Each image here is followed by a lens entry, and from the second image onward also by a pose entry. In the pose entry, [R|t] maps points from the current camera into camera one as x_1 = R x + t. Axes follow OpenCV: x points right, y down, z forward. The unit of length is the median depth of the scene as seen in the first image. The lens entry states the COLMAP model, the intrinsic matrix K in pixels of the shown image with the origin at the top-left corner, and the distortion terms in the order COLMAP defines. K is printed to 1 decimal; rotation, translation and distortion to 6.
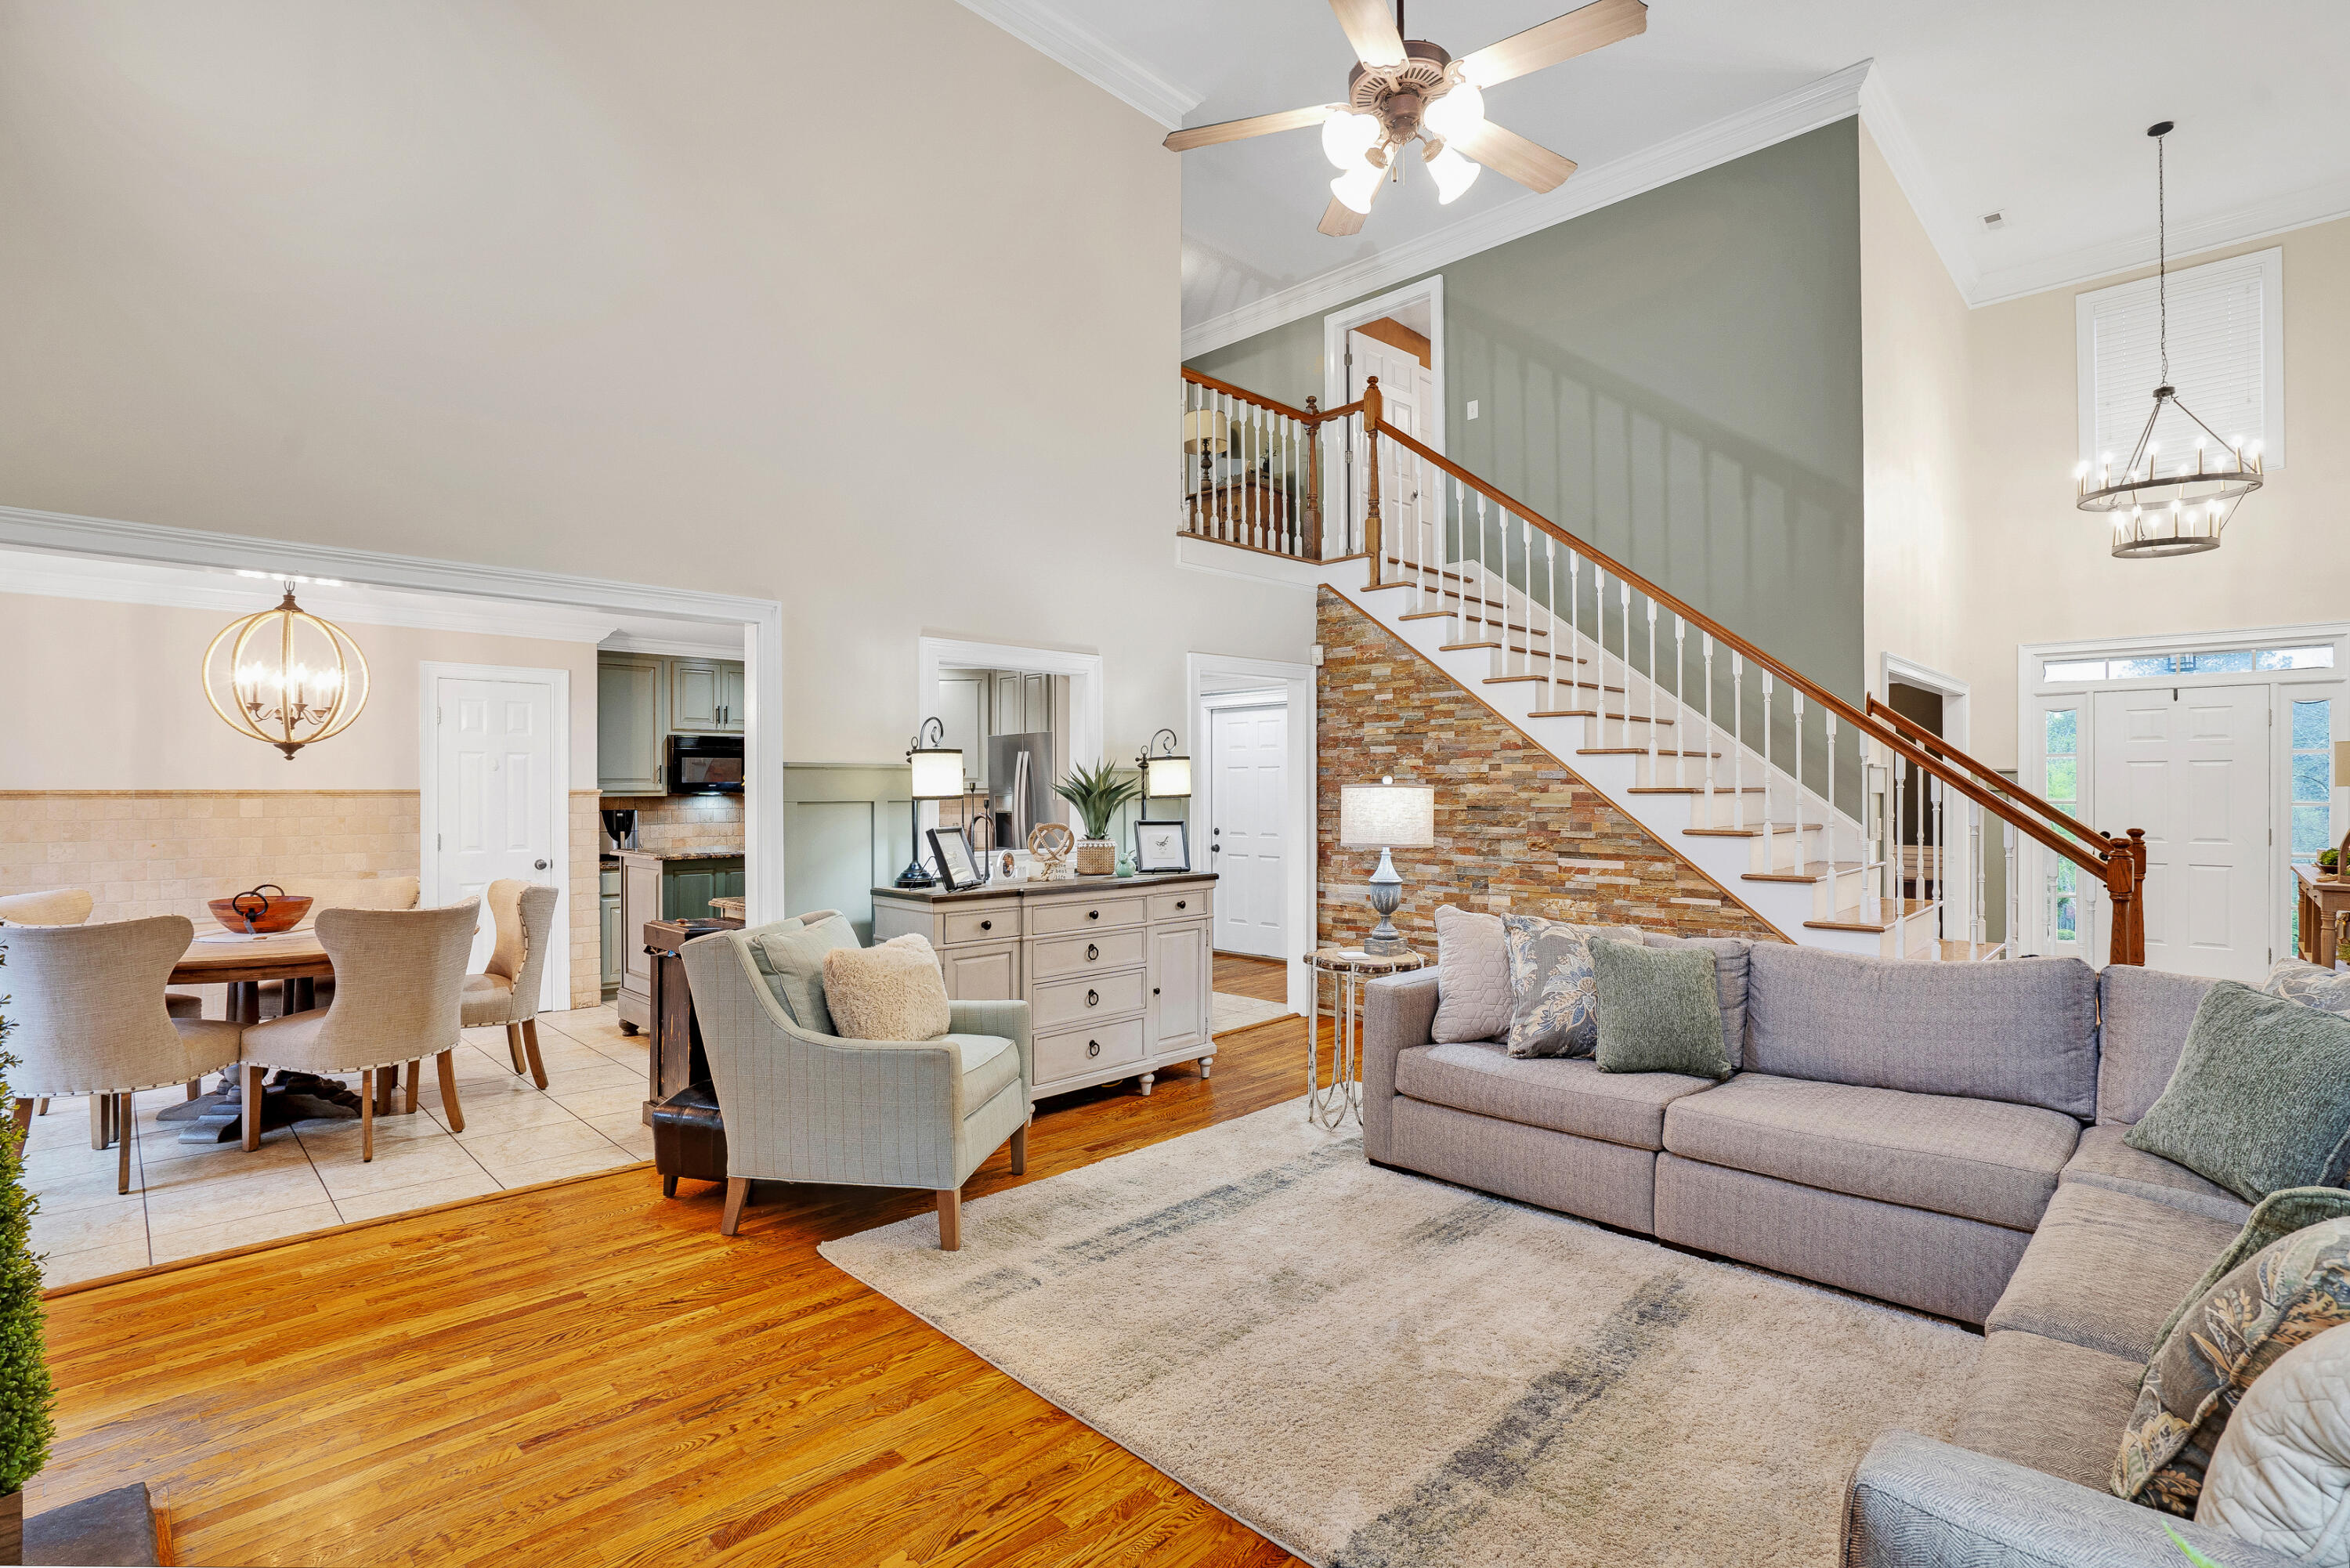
lens RADIAL K [[1107.0, 0, 1159.8], [0, 1107.0, 797.9], [0, 0, 1]] dist [-0.032636, 0.006552]
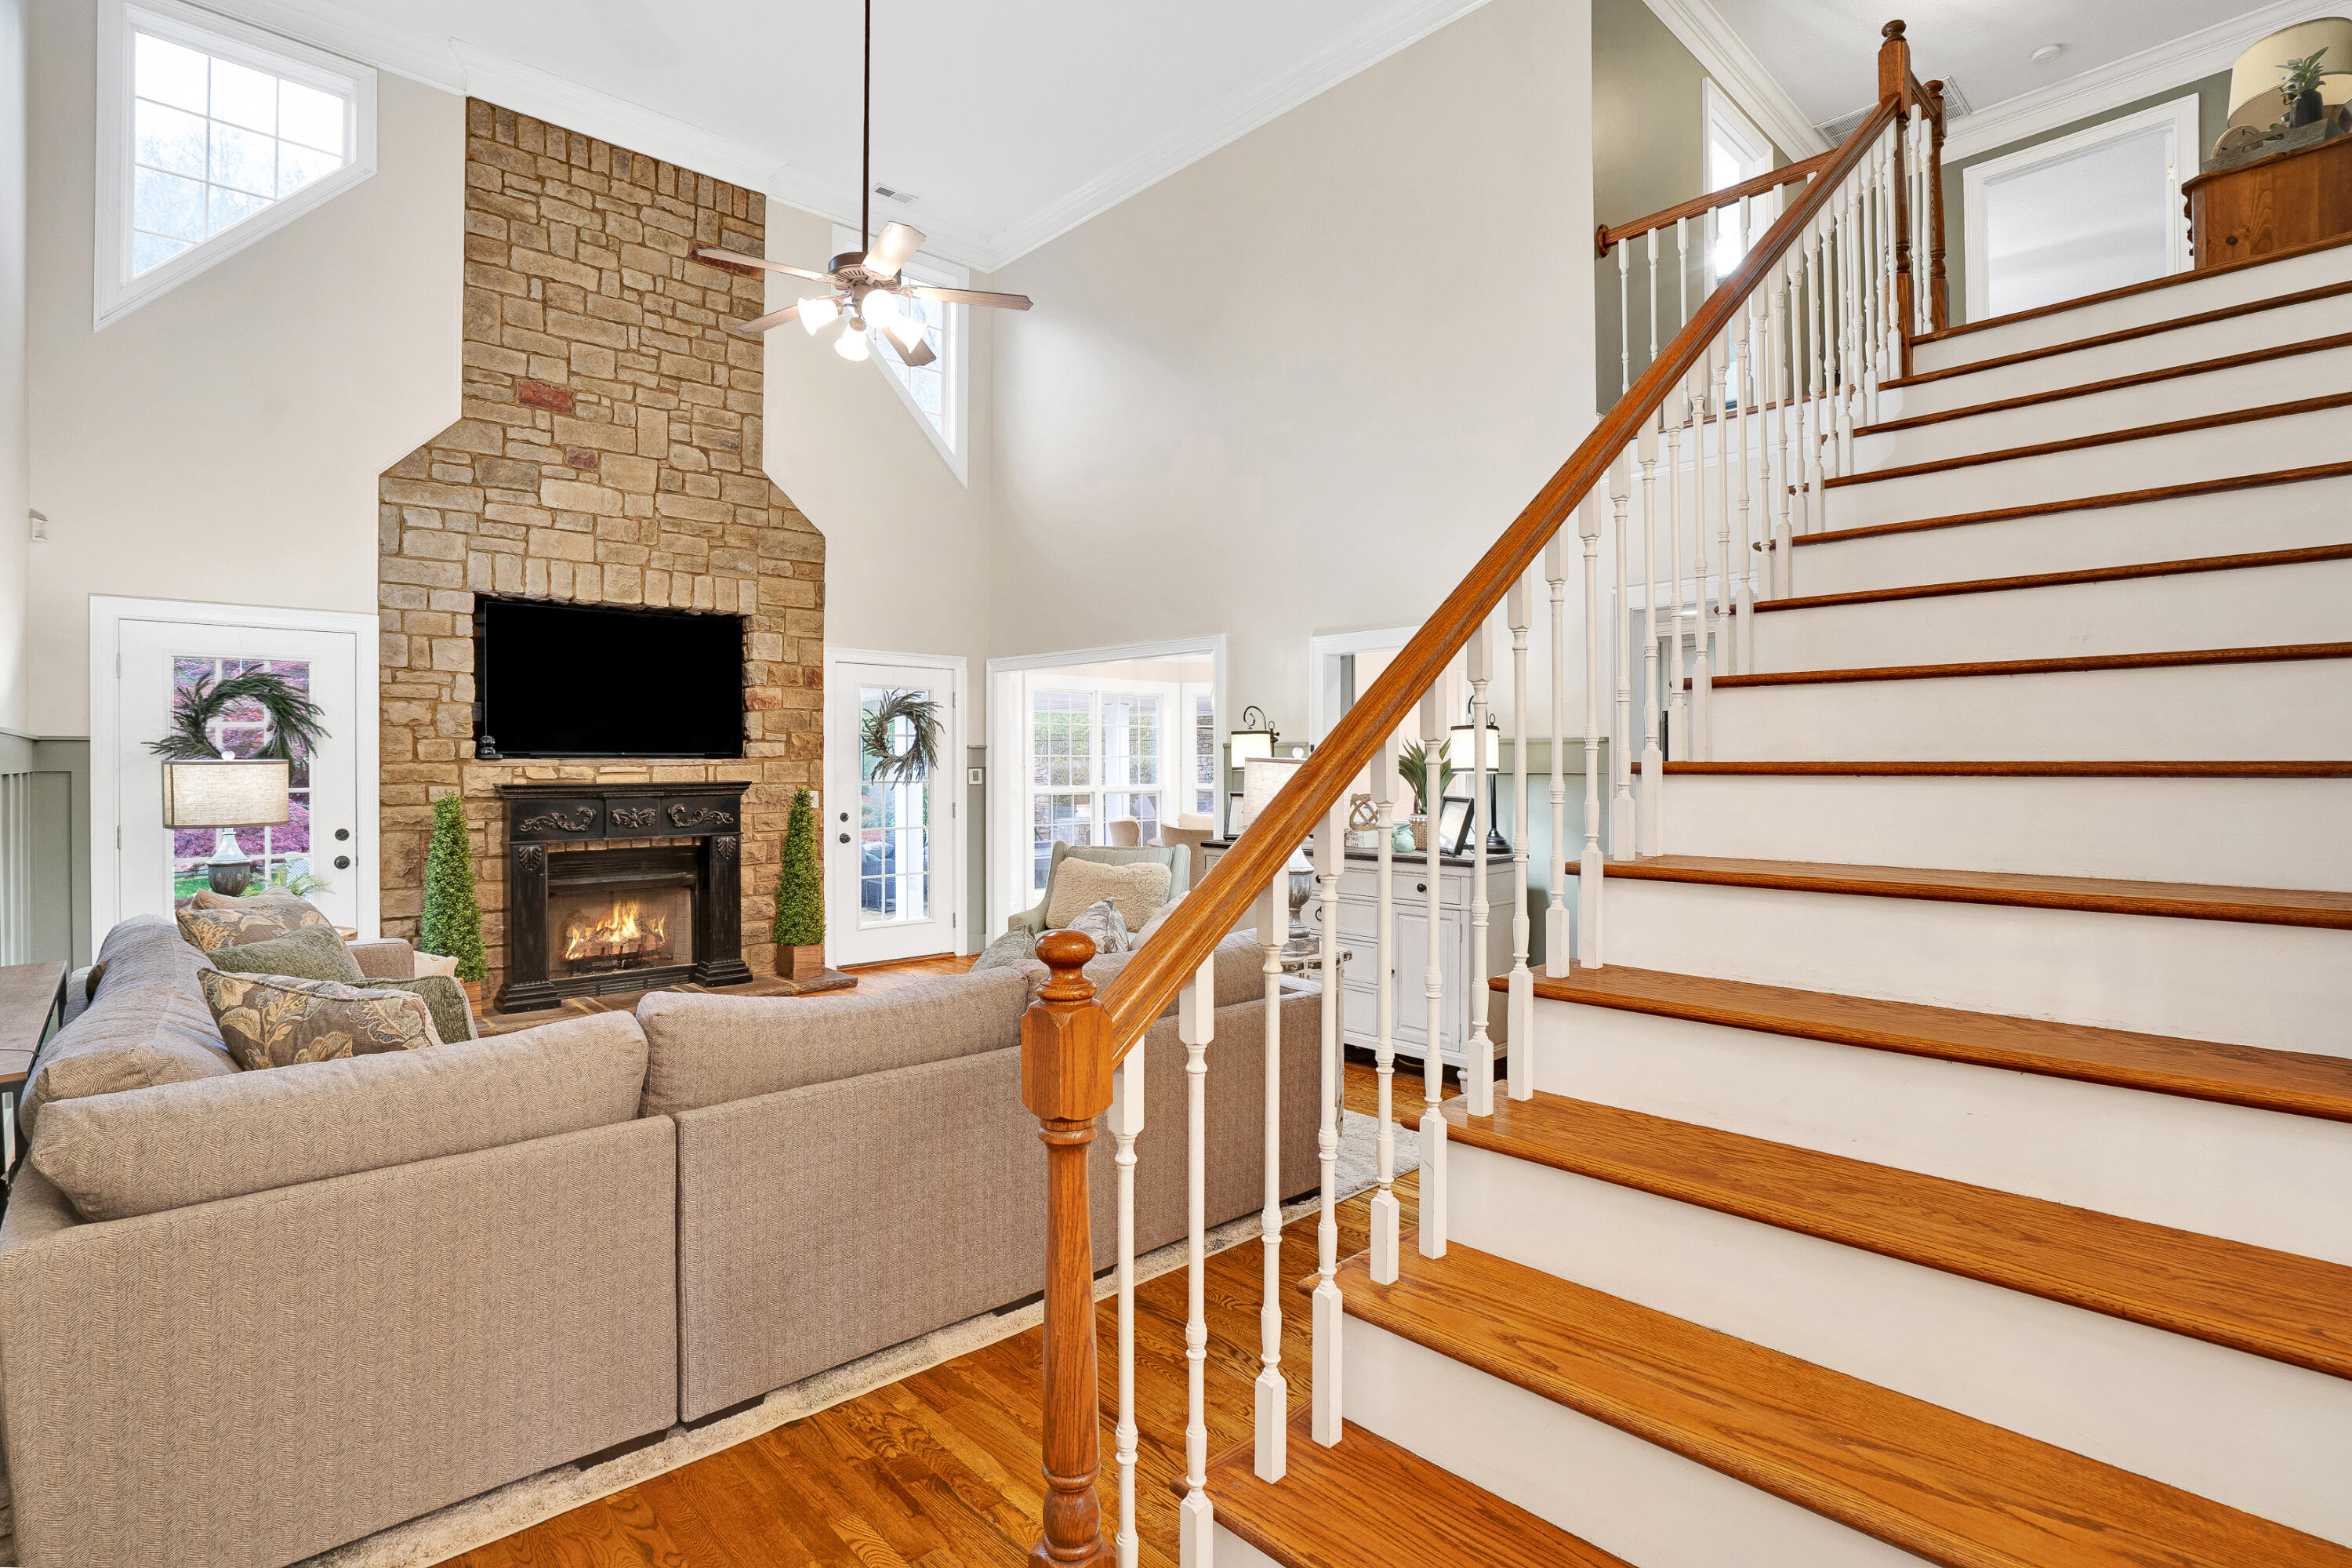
lens RADIAL K [[1146.0, 0, 1176.0], [0, 1146.0, 761.9], [0, 0, 1]] dist [-0.027873, 0.006698]
pose [[-0.027660, 0.000335, -0.999617, 0.979260], [-0.007890, 0.999969, 0.000553, -0.007826], [0.999586, 0.007903, -0.027657, 0.820075]]
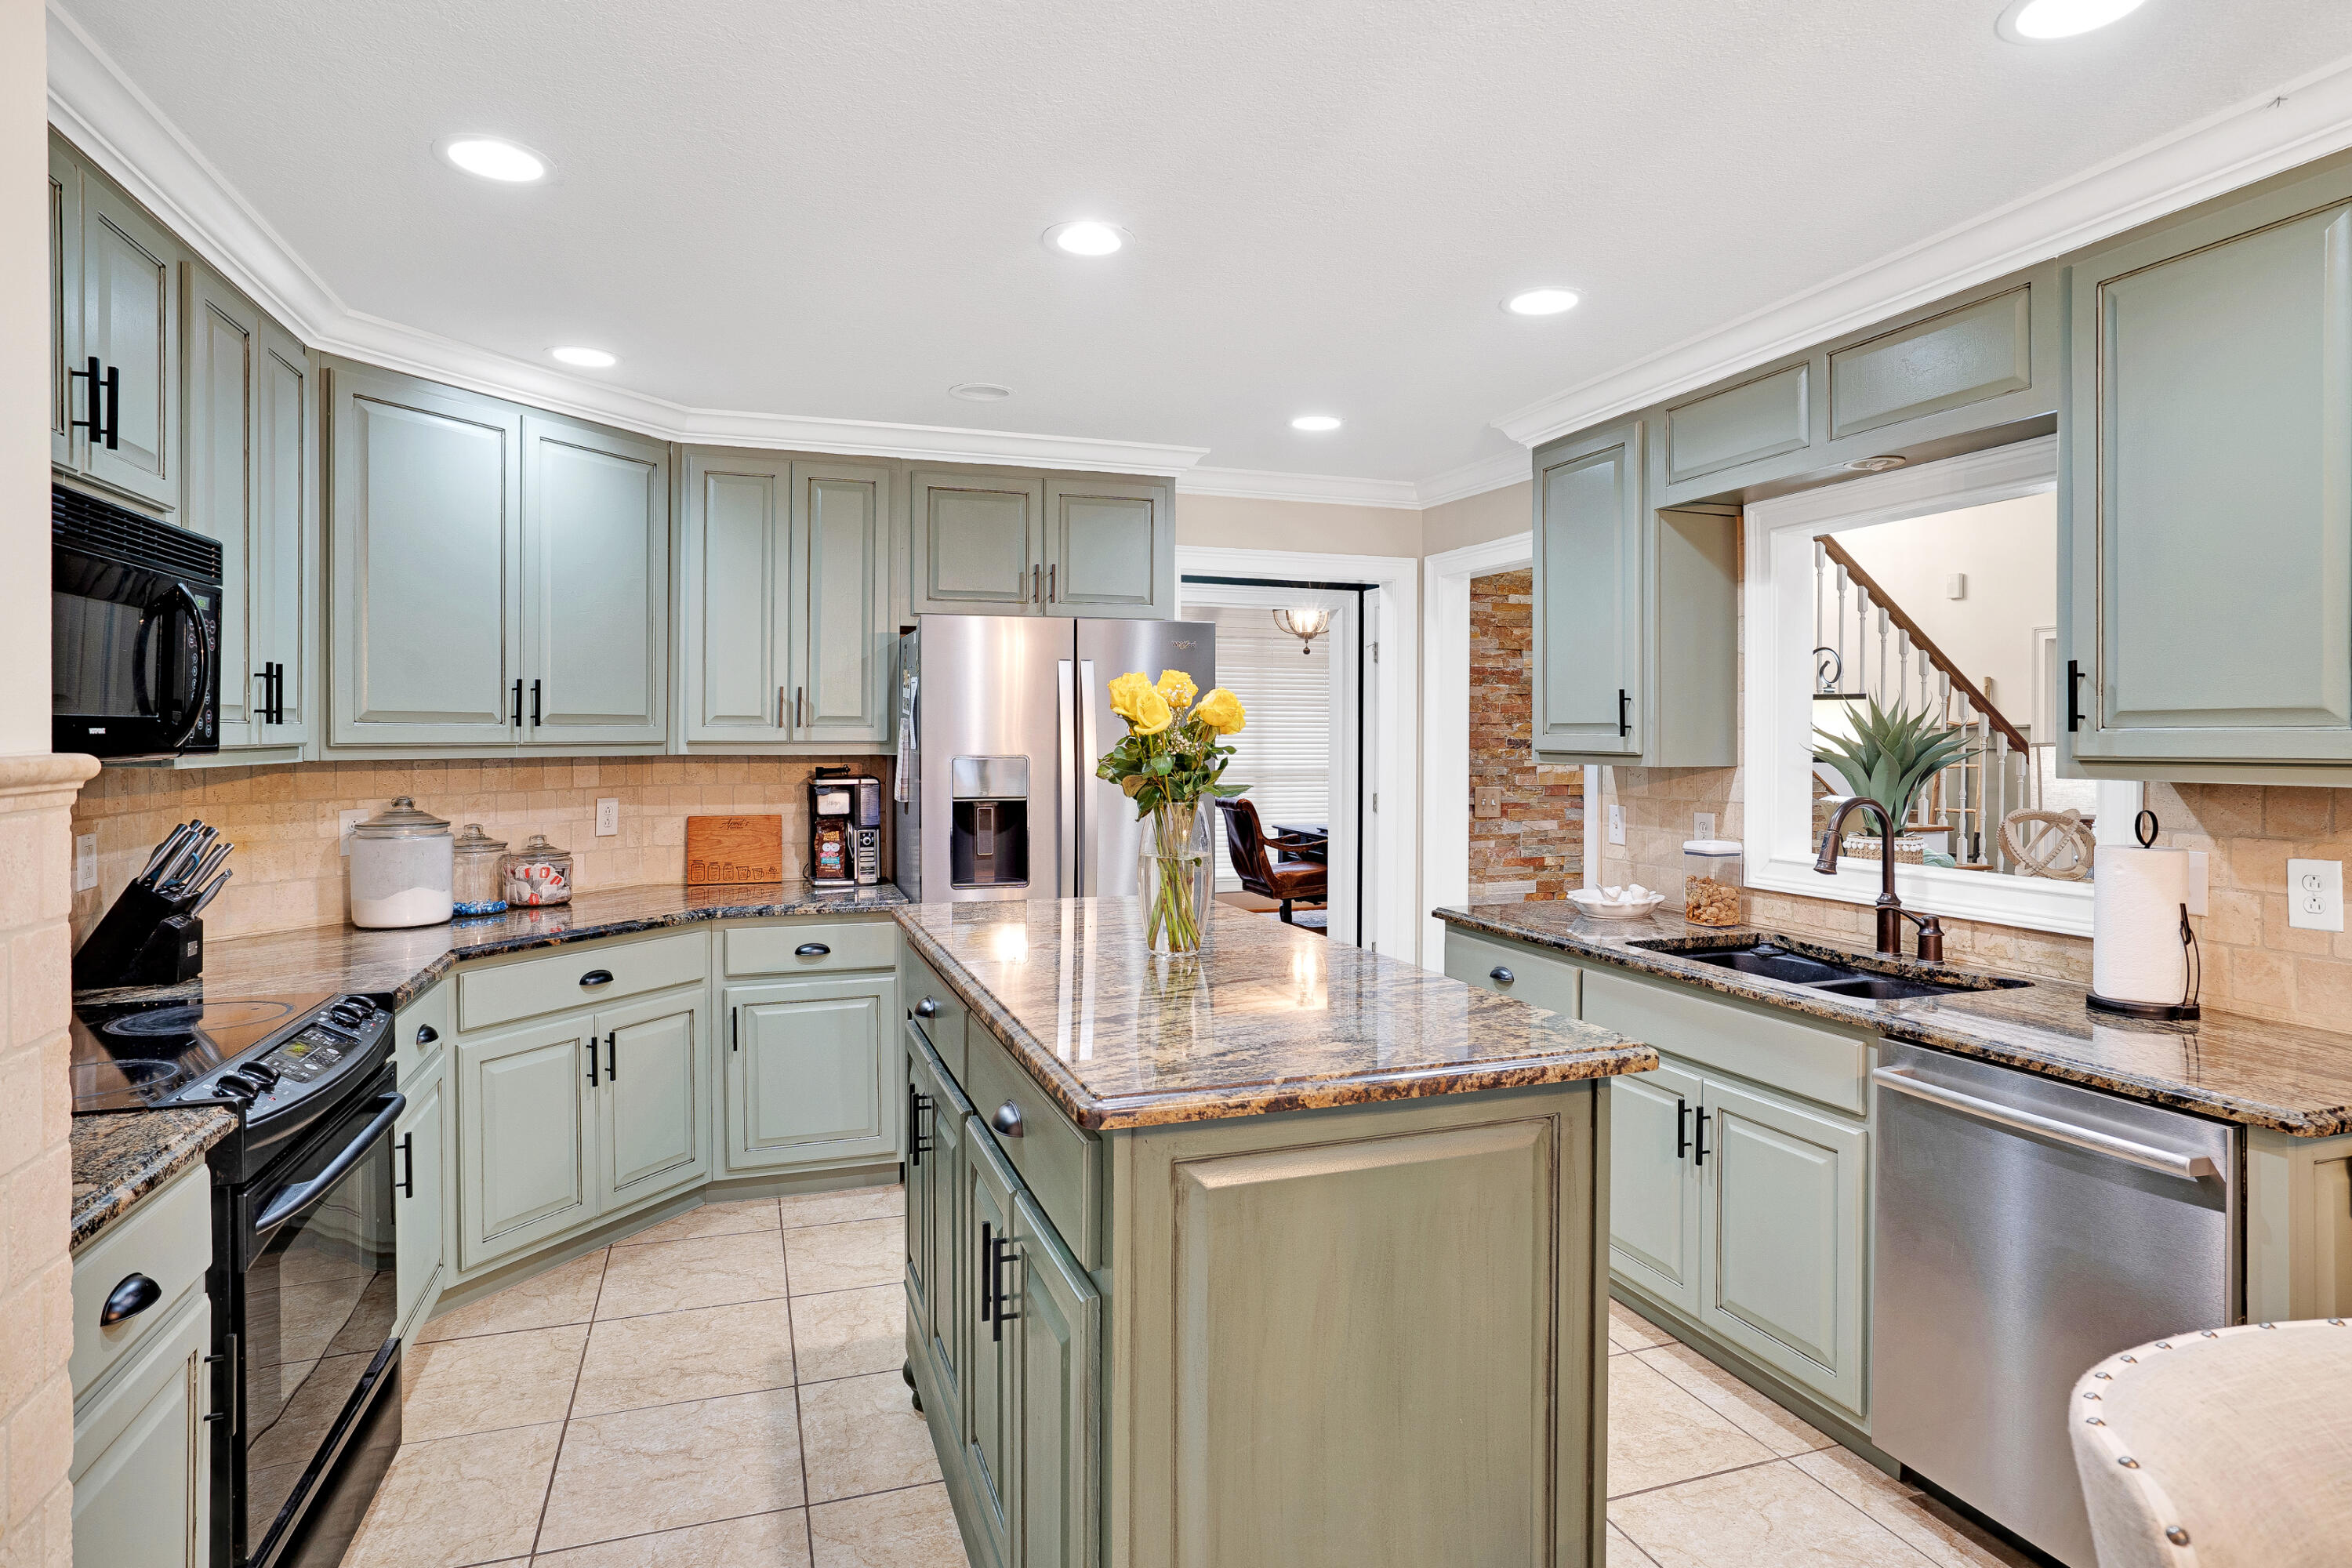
lens RADIAL K [[1281.3, 0, 1140.7], [0, 1281.3, 731.3], [0, 0, 1]] dist [-0.012459, 0.003425]
pose [[0.449255, 0.007052, 0.893376, -0.807336], [0.006004, 0.999922, -0.010913, -0.010996], [-0.893383, 0.010267, 0.449178, 1.070421]]
